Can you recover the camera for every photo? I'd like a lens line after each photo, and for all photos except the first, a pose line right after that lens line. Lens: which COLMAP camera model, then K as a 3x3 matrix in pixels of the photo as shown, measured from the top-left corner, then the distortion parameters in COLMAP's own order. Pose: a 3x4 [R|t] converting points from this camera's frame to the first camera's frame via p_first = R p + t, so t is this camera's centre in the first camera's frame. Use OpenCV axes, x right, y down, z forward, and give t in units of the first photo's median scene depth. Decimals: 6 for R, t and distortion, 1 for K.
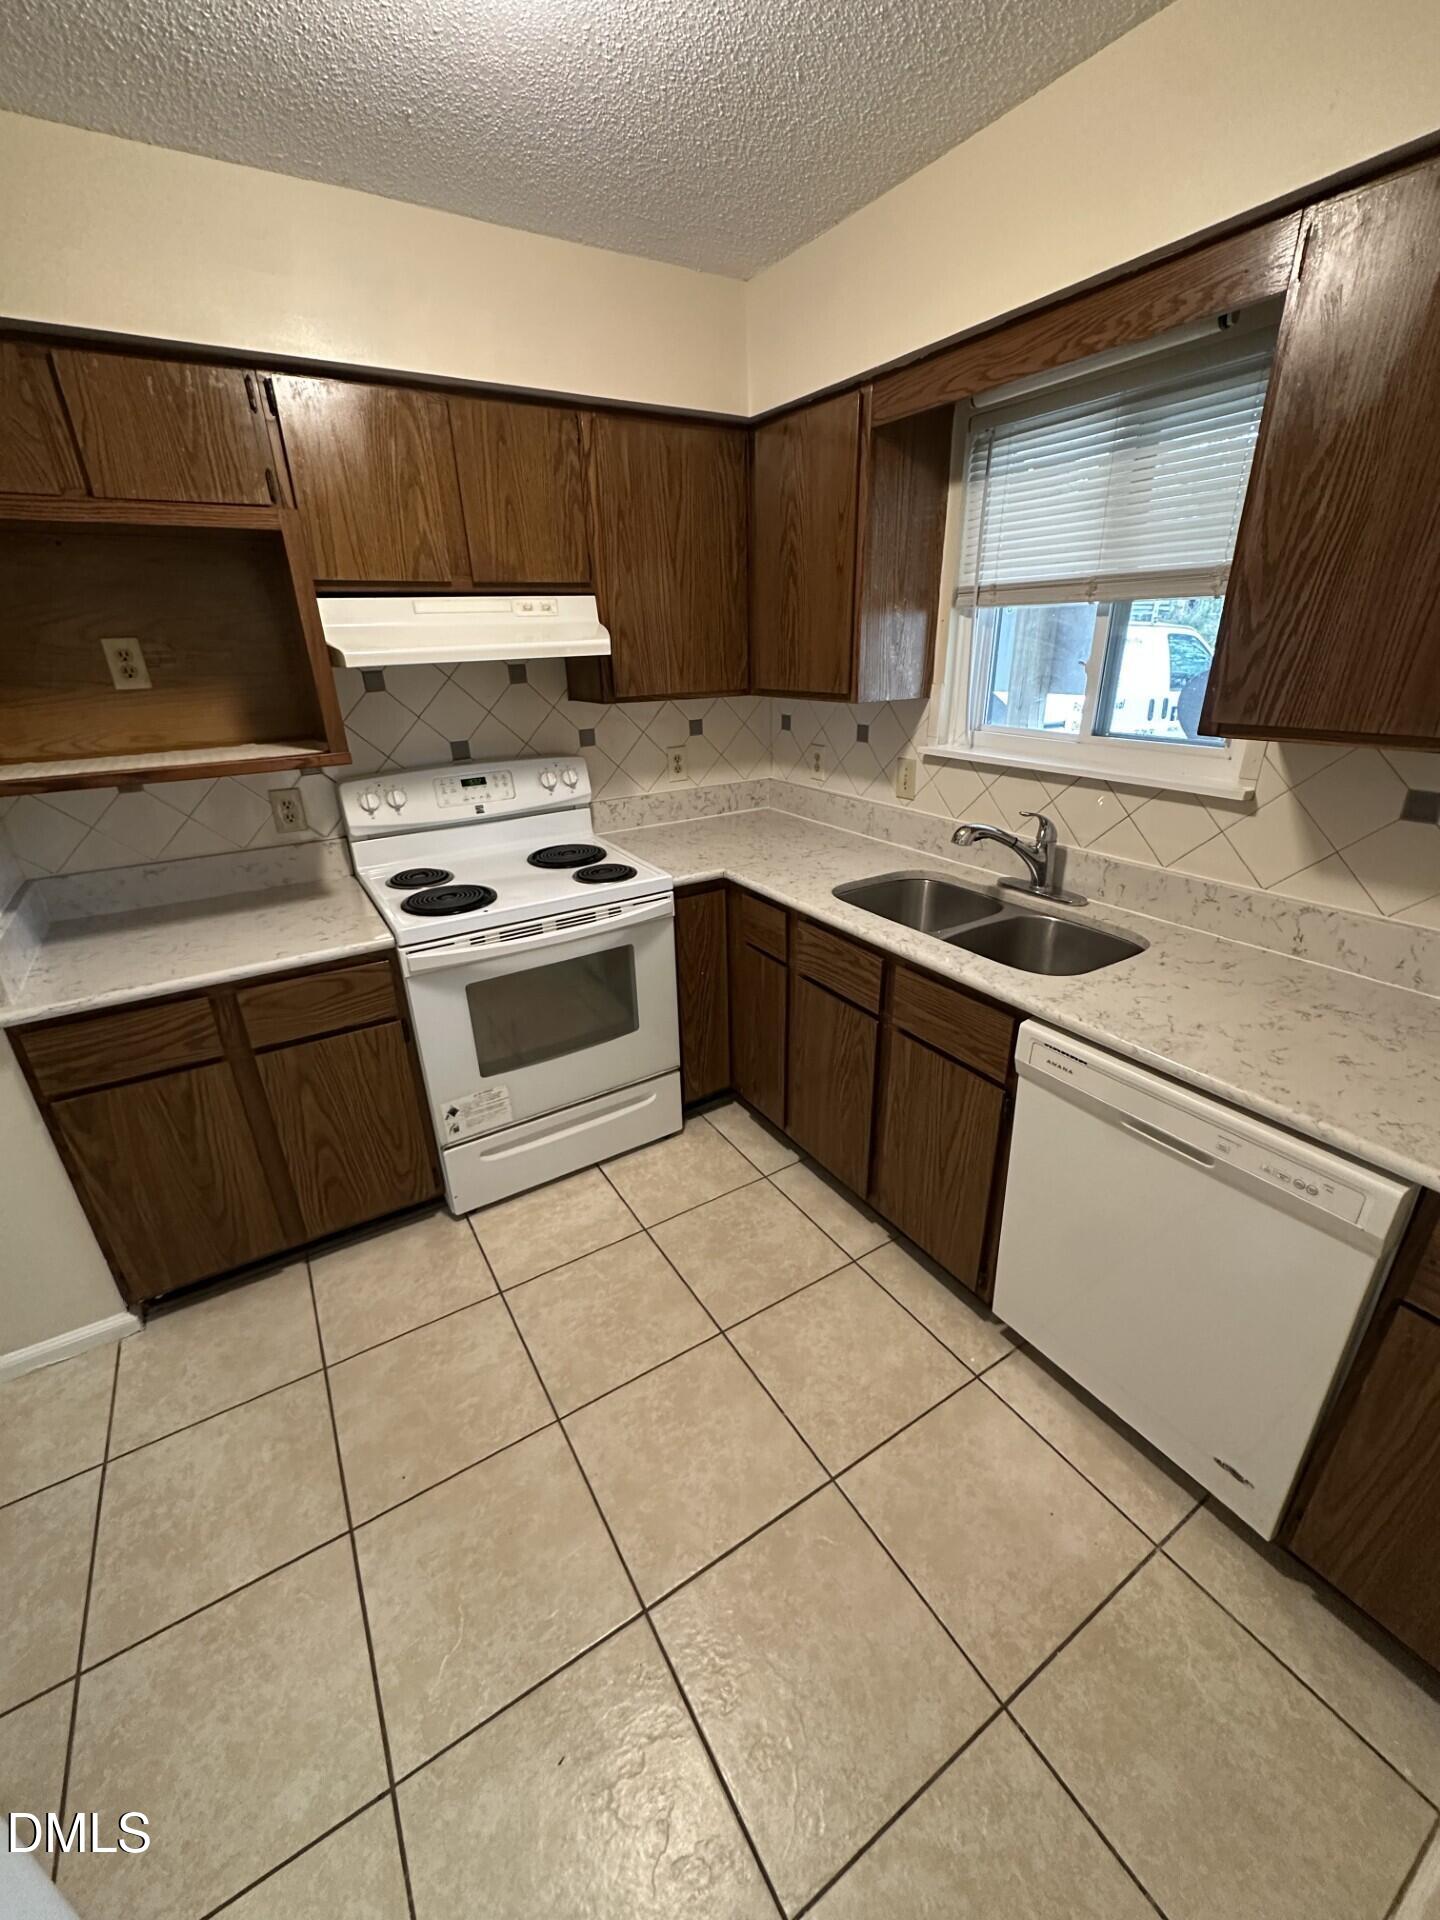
lens RADIAL K [[765.8, 0, 720.7], [0, 765.8, 960.5], [0, 0, 1]] dist [-0.004186, 0.001067]
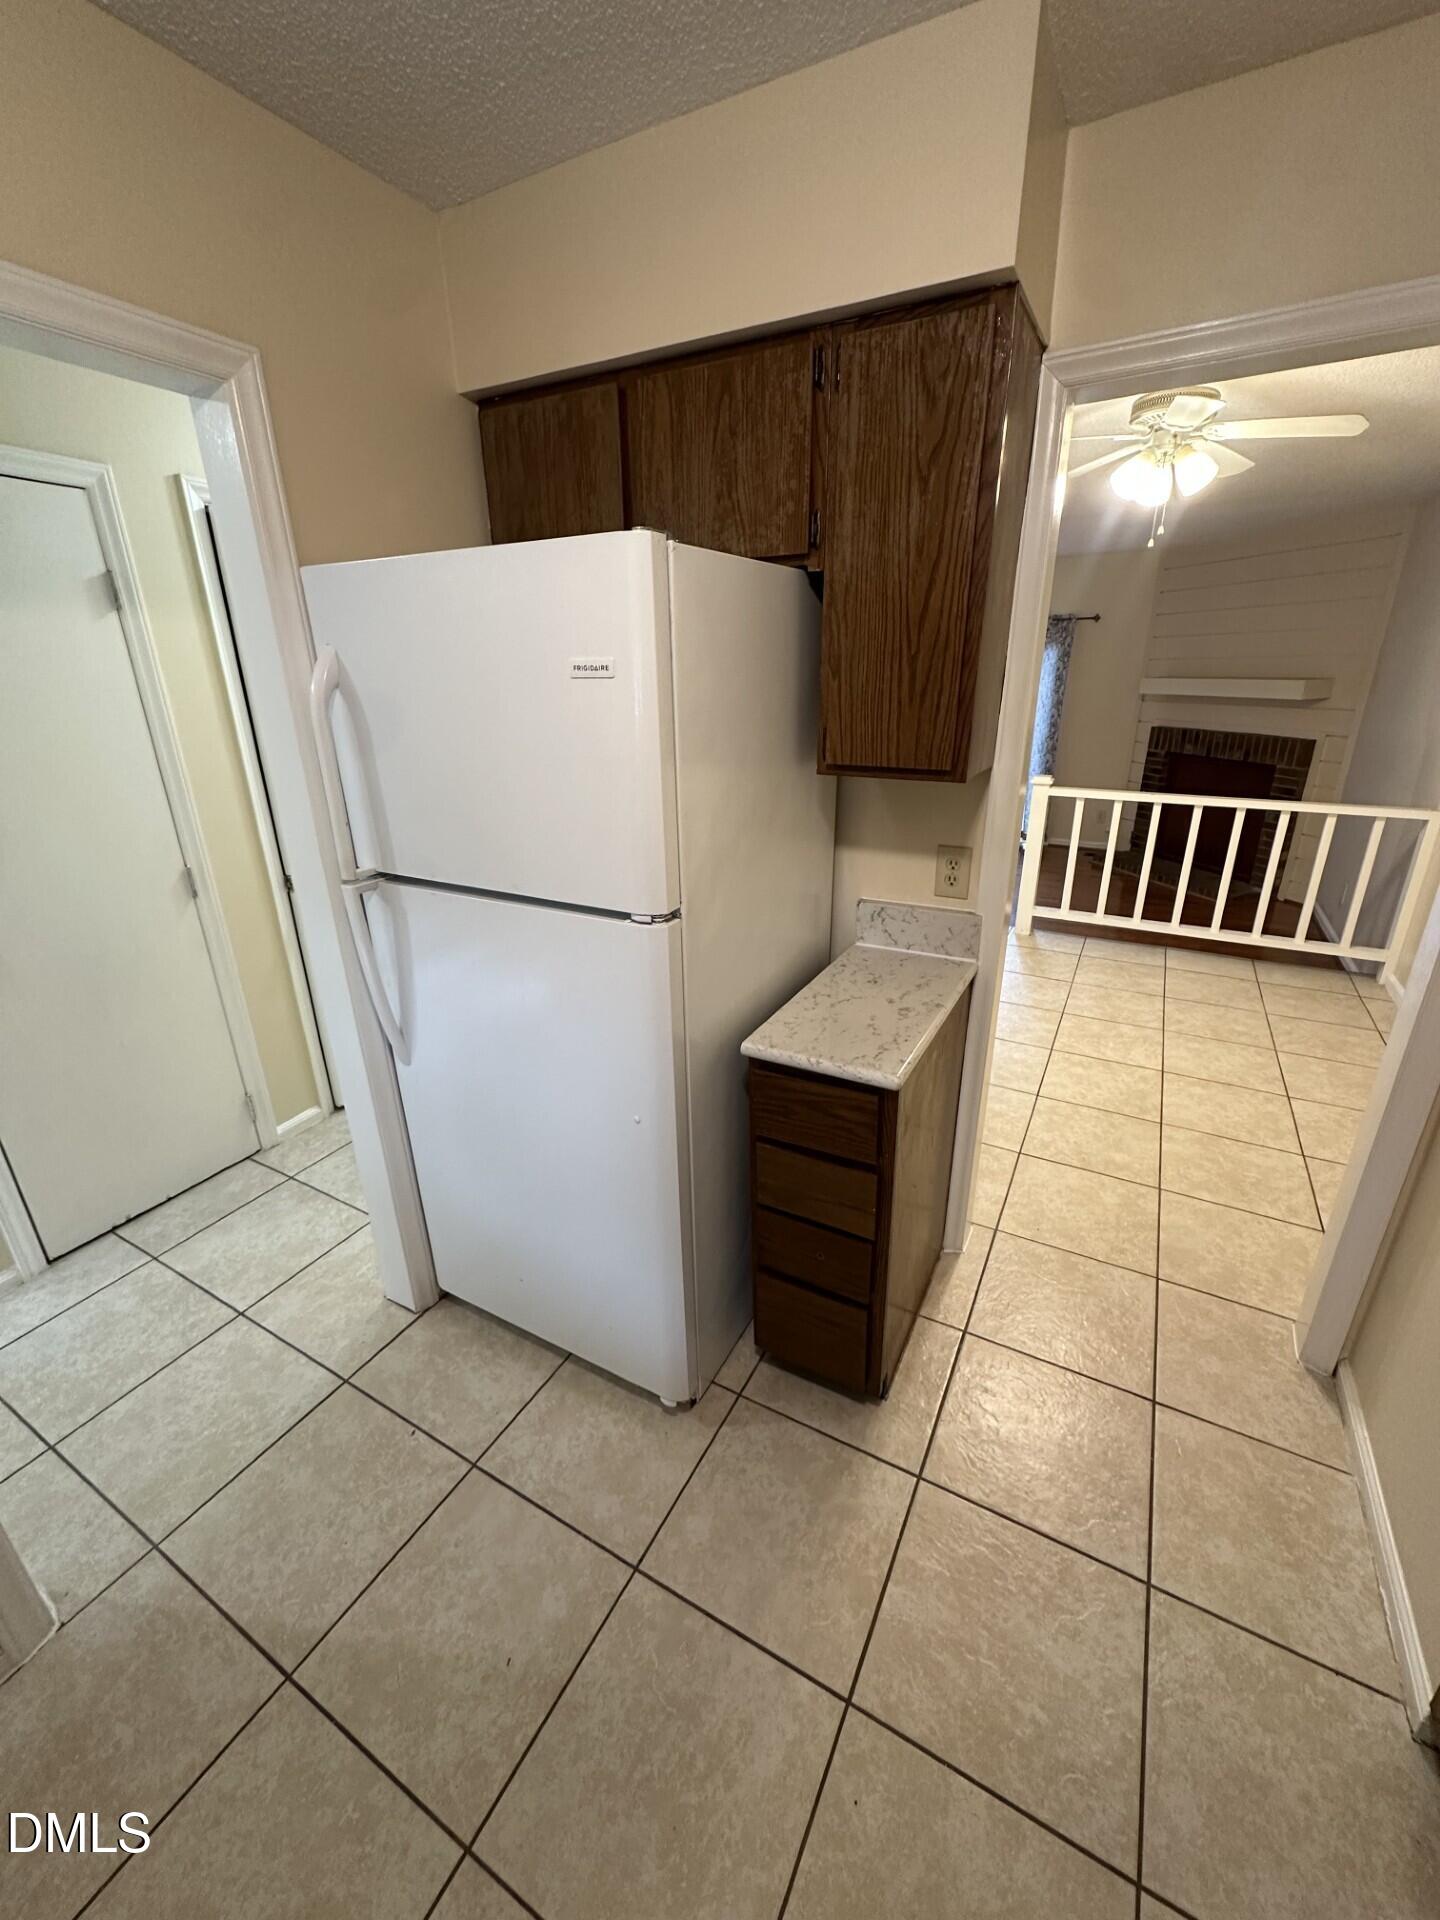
lens RADIAL K [[765.8, 0, 721.4], [0, 765.8, 961.5], [0, 0, 1]] dist [-0.004186, 0.001067]
pose [[-0.871316, 0.204544, -0.446060, -0.170773], [-0.159829, 0.741132, 0.652056, -0.442370], [0.463964, 0.639441, -0.613068, 1.047050]]
